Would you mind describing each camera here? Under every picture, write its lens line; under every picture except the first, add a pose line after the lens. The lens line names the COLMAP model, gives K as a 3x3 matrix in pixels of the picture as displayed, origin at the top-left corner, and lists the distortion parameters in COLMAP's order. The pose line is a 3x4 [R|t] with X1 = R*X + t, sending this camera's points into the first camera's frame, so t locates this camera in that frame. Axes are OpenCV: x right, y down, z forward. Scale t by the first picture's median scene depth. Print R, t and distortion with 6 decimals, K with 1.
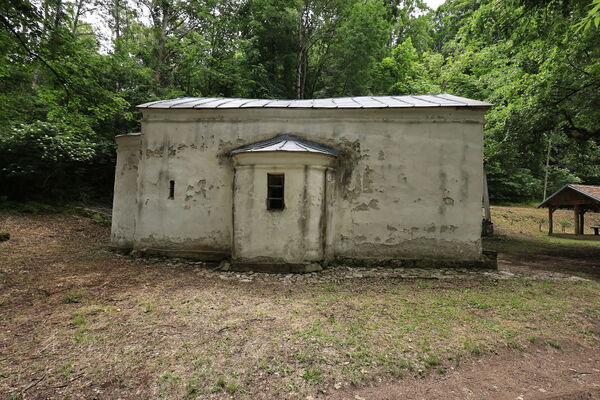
lens RADIAL K [[275.6, 0, 300.0], [0, 275.6, 200.0], [0, 0, 1]] dist [0.000249, 0.000231]
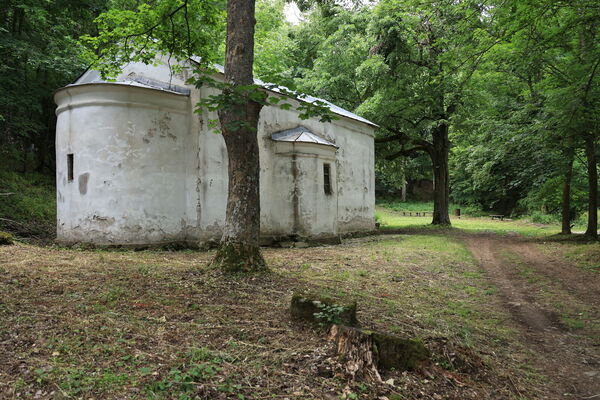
lens RADIAL K [[505.9, 0, 300.0], [0, 505.9, 200.0], [0, 0, 1]] dist [0.009024, -0.000748]
pose [[0.489541, 0.004669, 0.871968, -1.821640], [-0.023899, 0.999682, 0.008065, 0.041627], [-0.871653, -0.024788, 0.489497, 0.014862]]
